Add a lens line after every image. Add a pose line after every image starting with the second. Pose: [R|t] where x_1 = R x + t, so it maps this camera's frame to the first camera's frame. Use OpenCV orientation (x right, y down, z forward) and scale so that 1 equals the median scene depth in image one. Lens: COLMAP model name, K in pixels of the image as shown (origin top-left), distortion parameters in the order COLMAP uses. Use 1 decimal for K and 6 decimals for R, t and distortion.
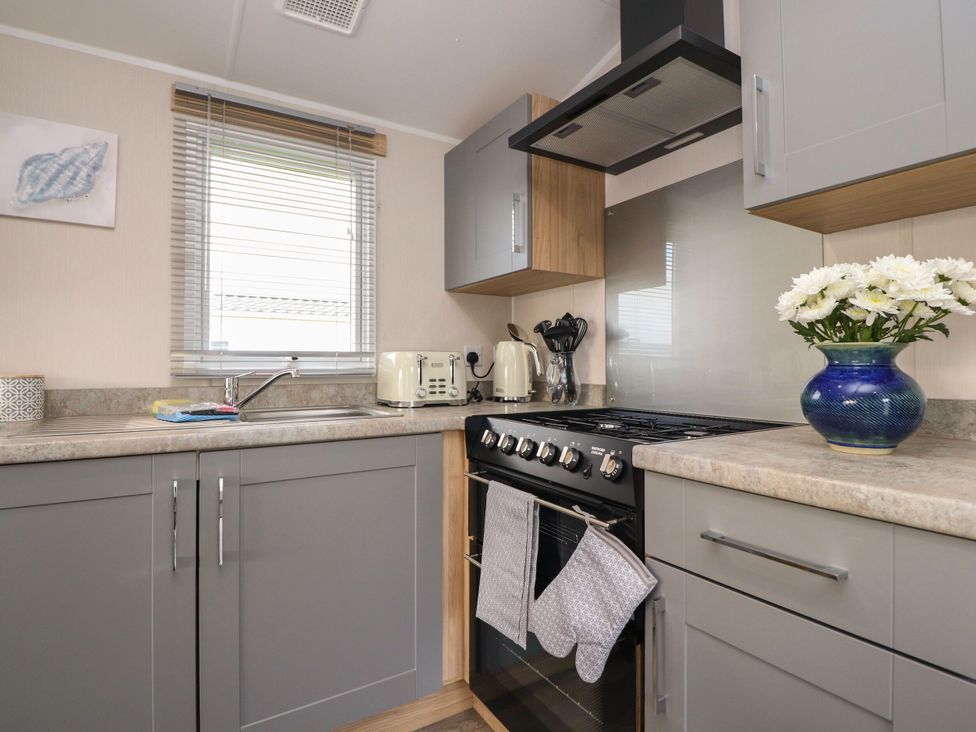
lens RADIAL K [[515.4, 0, 482.8], [0, 515.4, 359.5], [0, 0, 1]] dist [-0.007705, -0.008200]
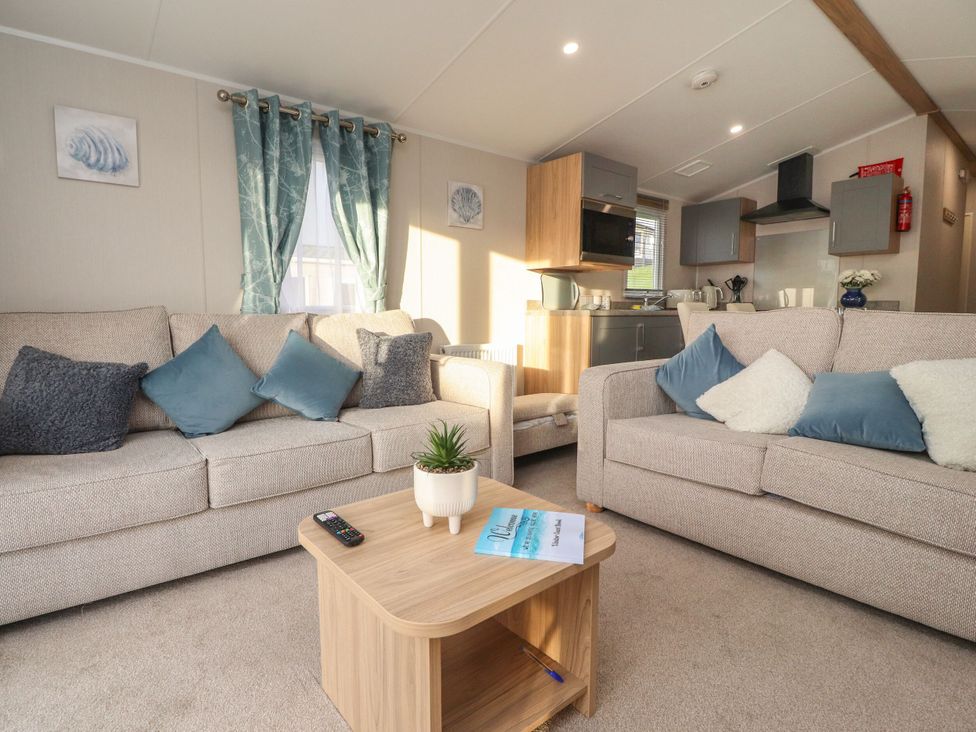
lens RADIAL K [[515.4, 0, 482.2], [0, 515.4, 361.7], [0, 0, 1]] dist [-0.007705, -0.008200]
pose [[0.991241, -0.013695, 0.131353, -1.649313], [-0.001289, 0.993558, 0.113318, 0.060069], [-0.132058, -0.112495, 0.984838, -1.635563]]
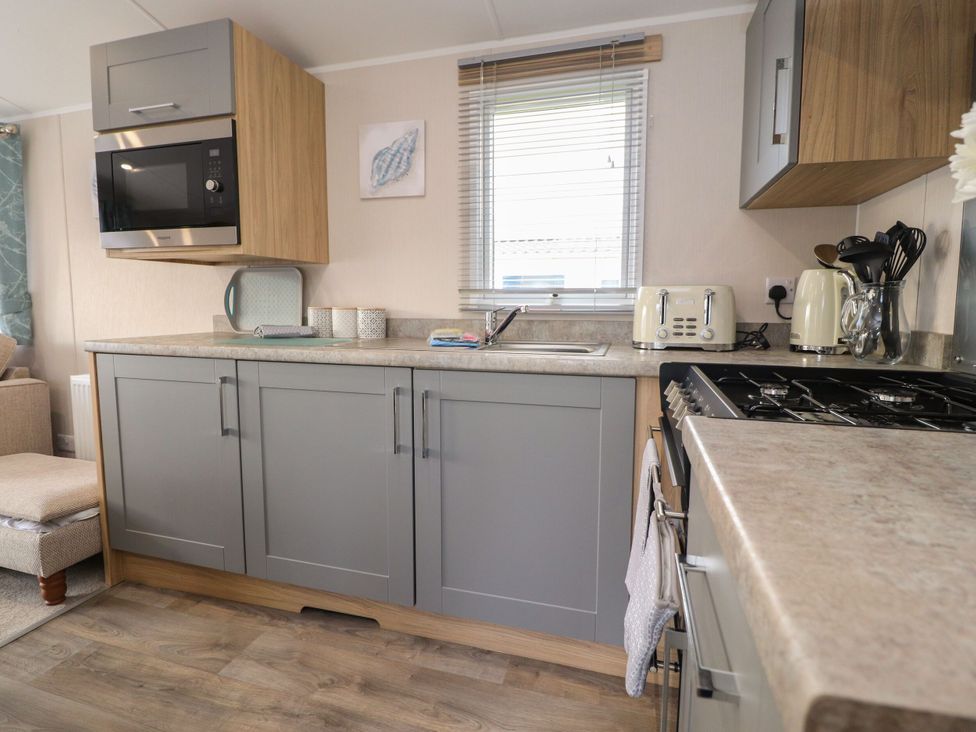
lens RADIAL K [[515.4, 0, 483.3], [0, 515.4, 360.2], [0, 0, 1]] dist [-0.007705, -0.008200]
pose [[0.661208, 0.084595, -0.745418, 0.351441], [0.004381, 0.993170, 0.116597, 0.006533], [0.750190, -0.080361, 0.656321, 0.195638]]
